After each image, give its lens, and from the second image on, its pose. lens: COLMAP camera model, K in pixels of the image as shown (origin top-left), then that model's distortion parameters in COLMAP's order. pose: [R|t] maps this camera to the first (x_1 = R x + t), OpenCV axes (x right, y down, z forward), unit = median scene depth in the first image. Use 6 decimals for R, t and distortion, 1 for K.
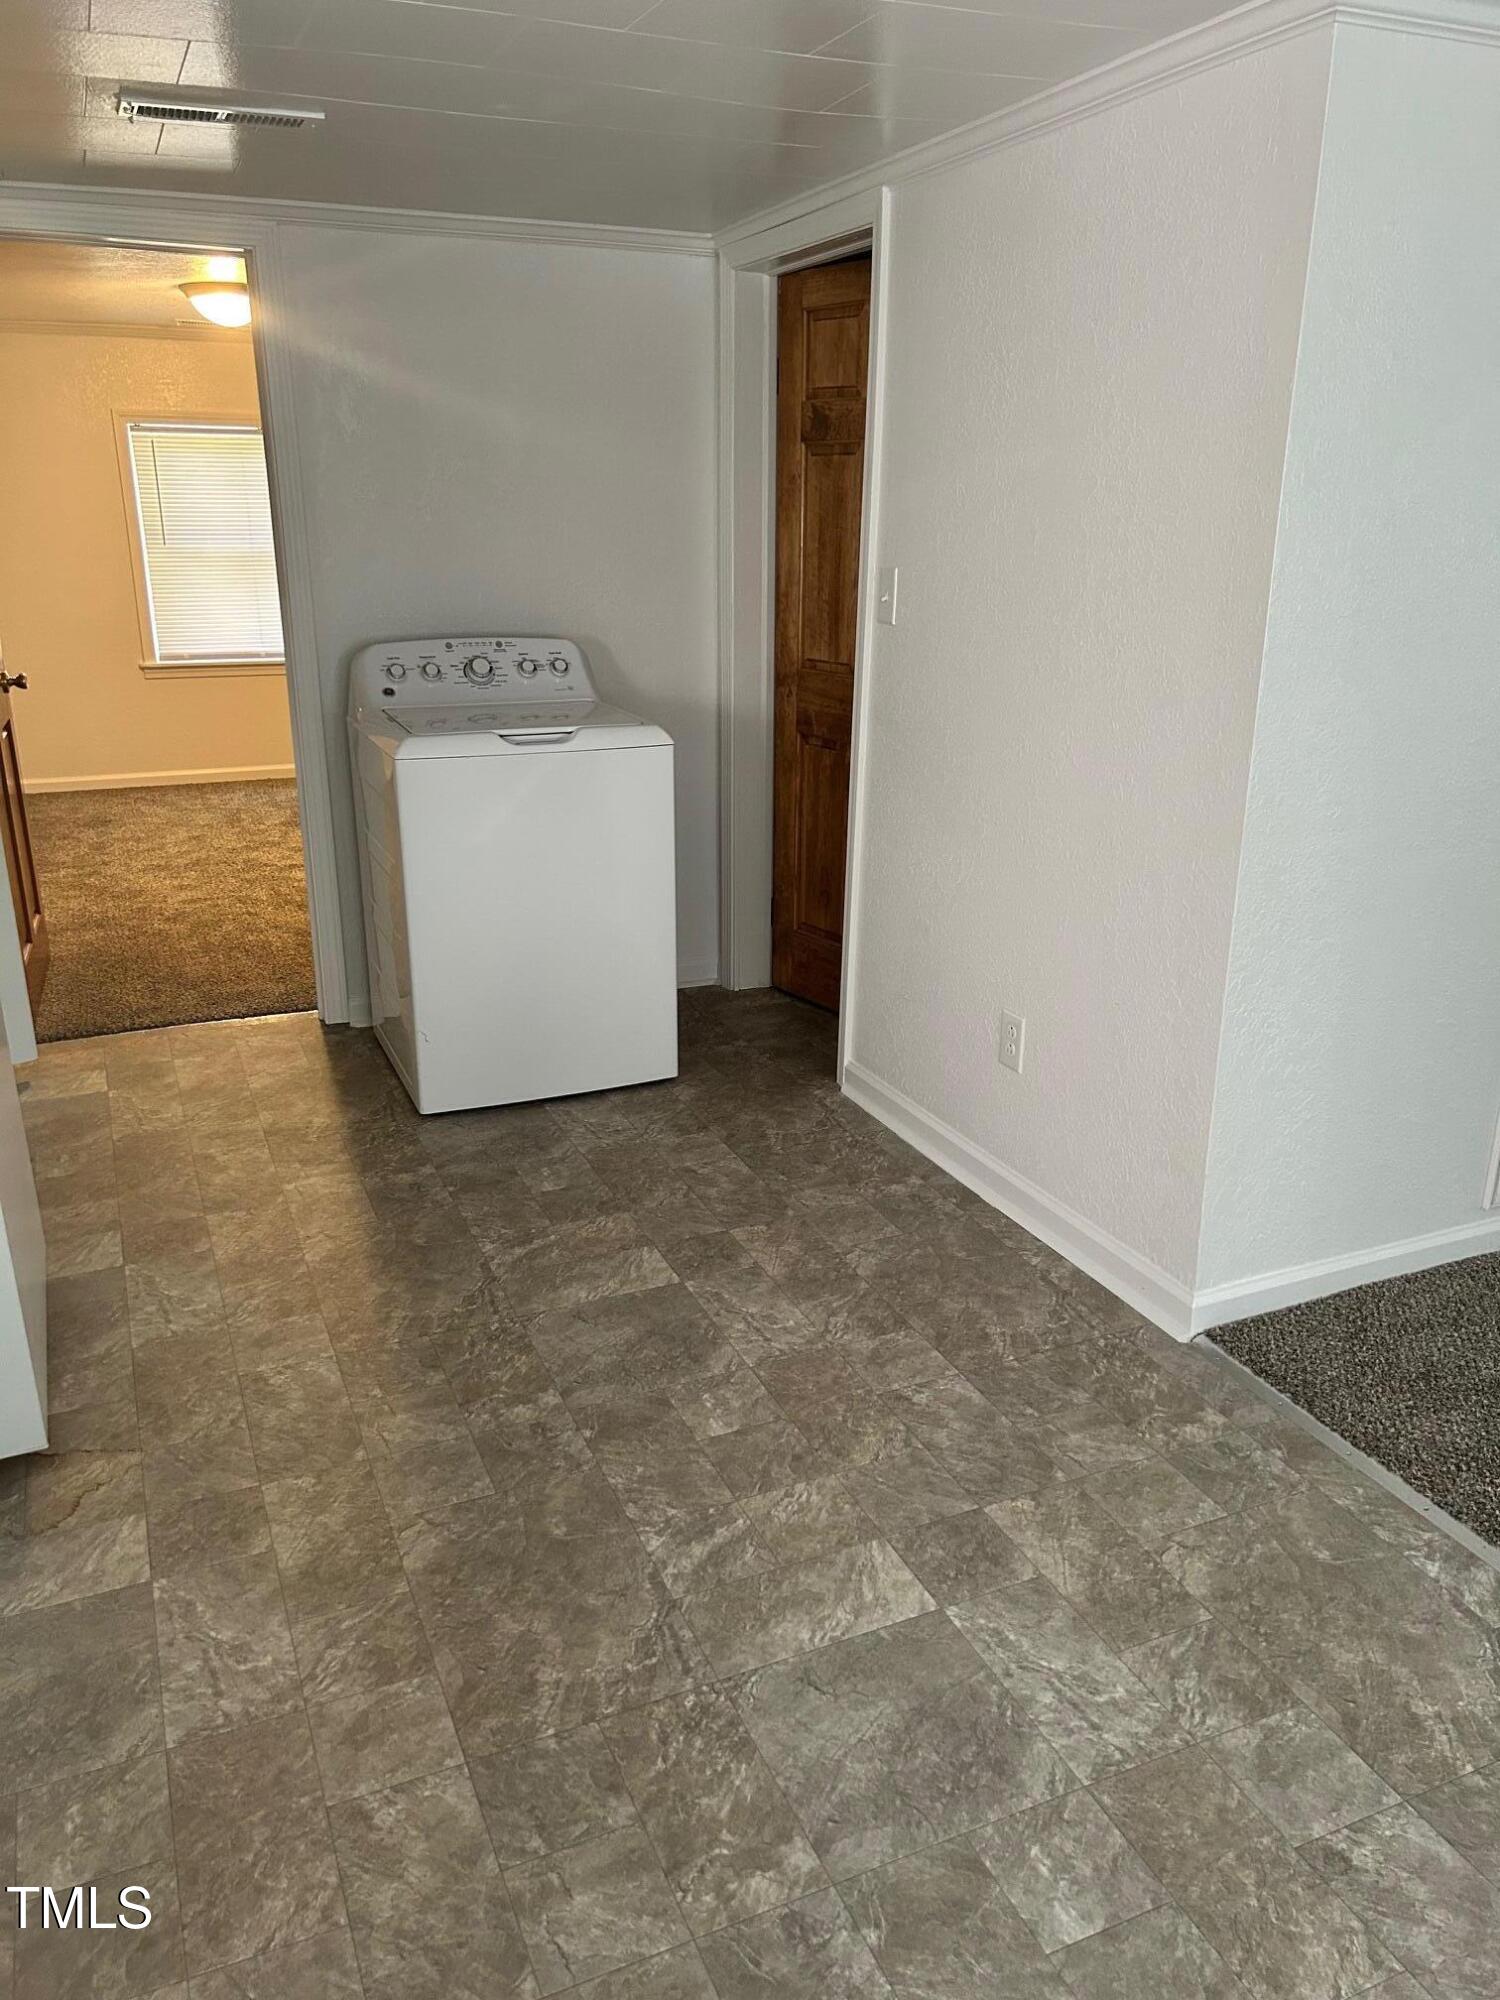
lens RADIAL K [[1577.3, 0, 739.0], [0, 1577.3, 1000.8], [0, 0, 1]] dist [0.039571, -0.005721]
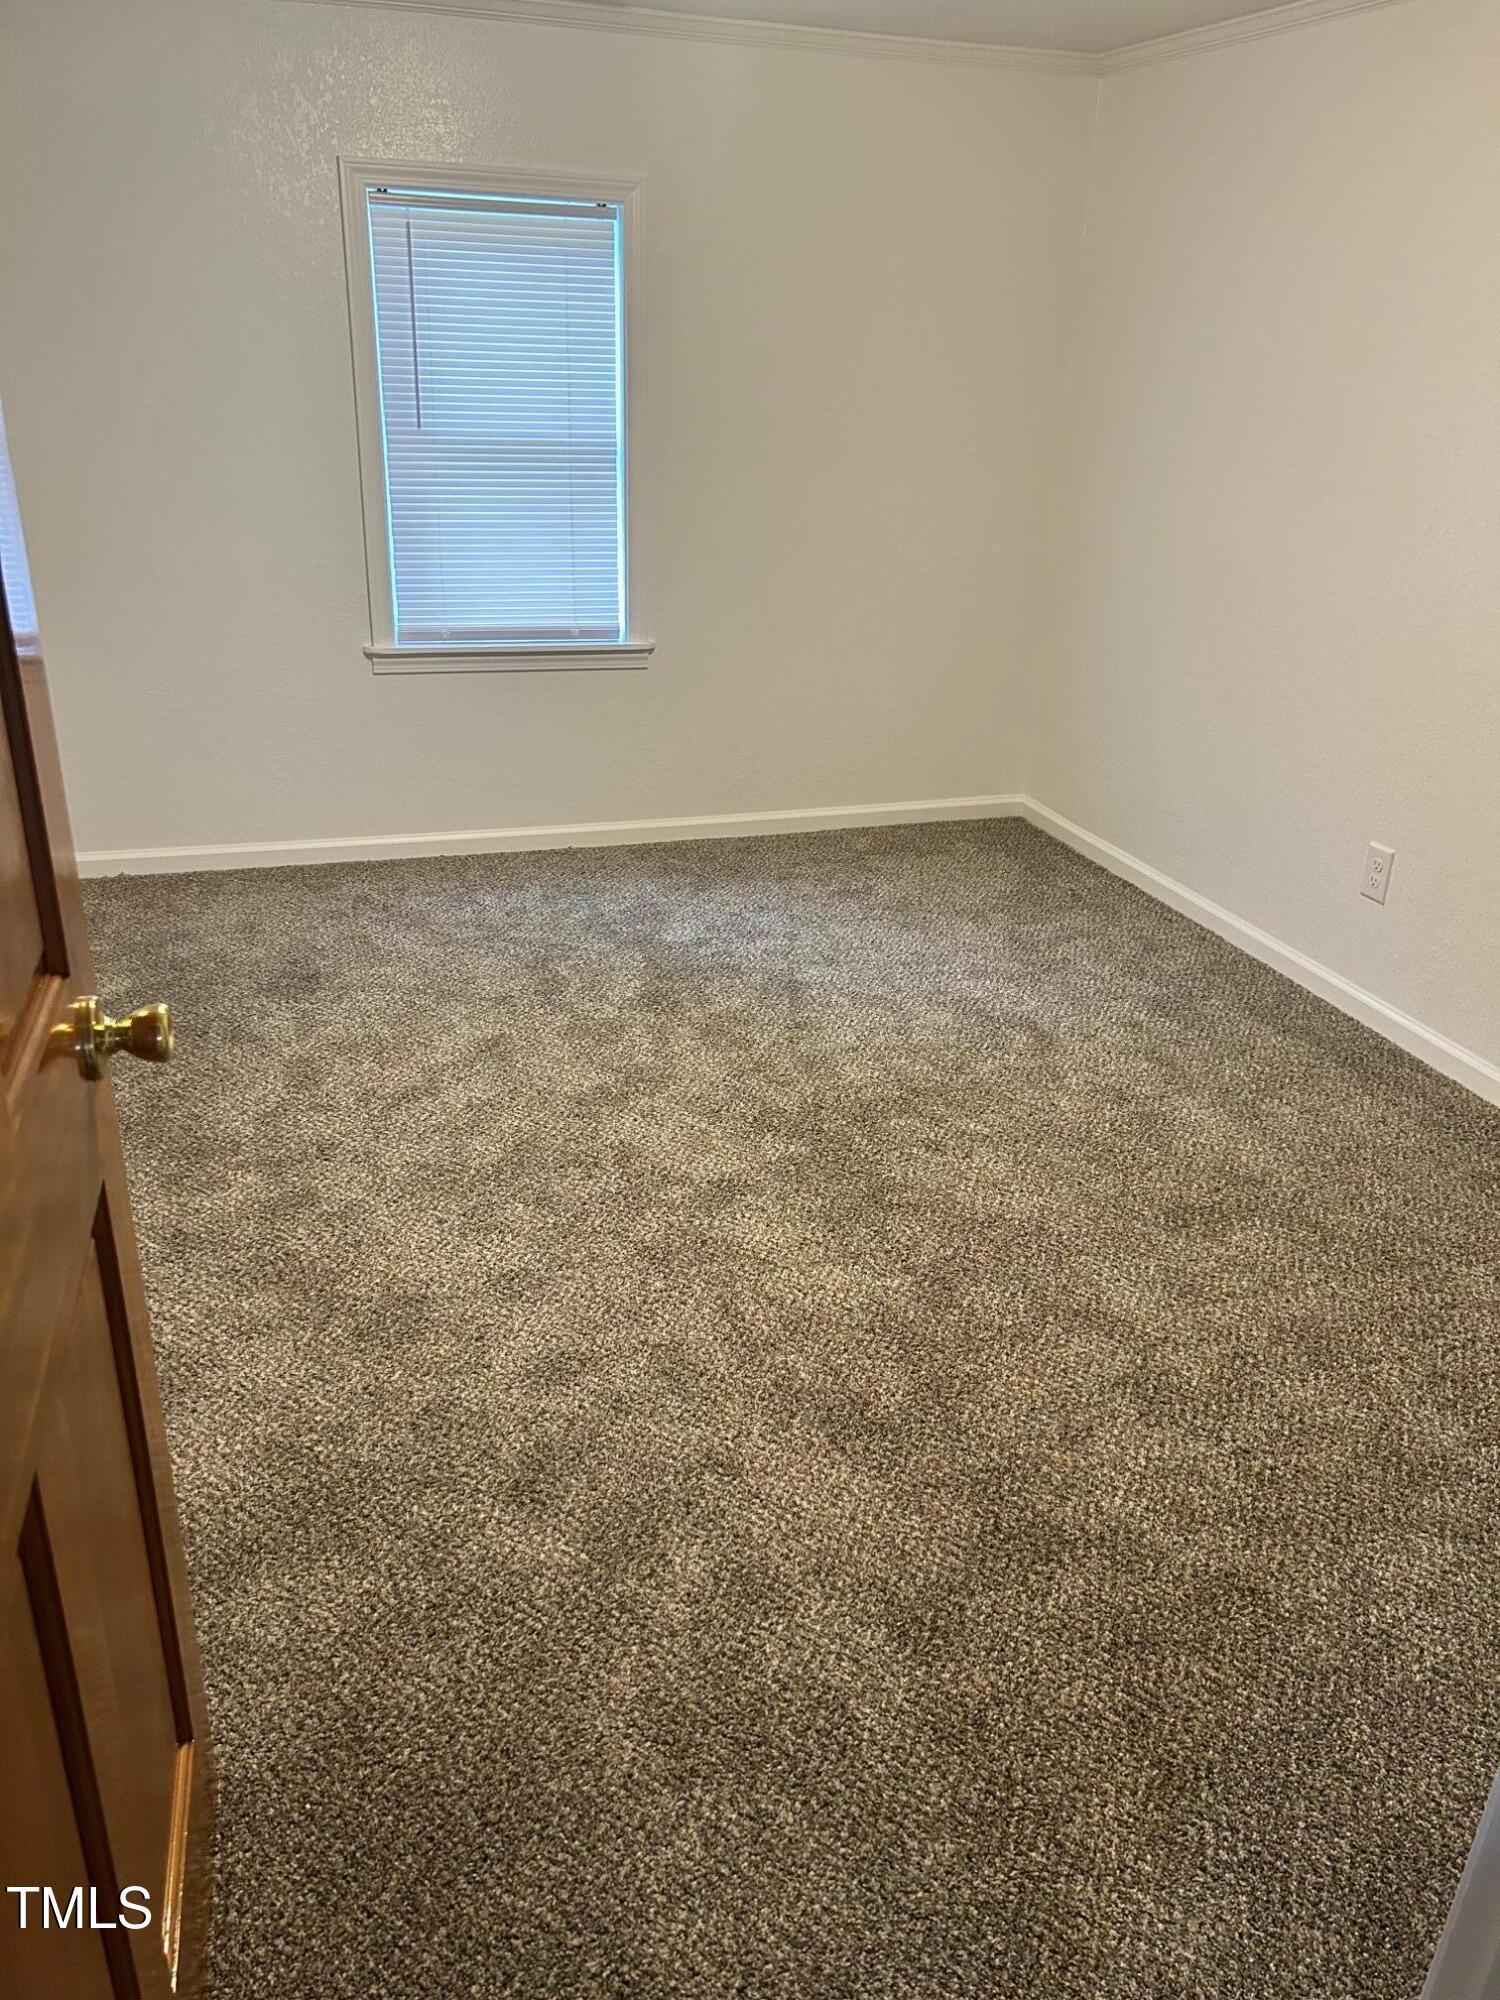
lens RADIAL K [[1485.4, 0, 742.9], [0, 1485.4, 1009.4], [0, 0, 1]] dist [0.044236, -0.054863]
pose [[0.996847, 0.064928, -0.045622, -0.280241], [-0.059843, 0.992655, 0.105141, -0.194474], [0.052113, -0.102080, 0.993410, 0.622839]]
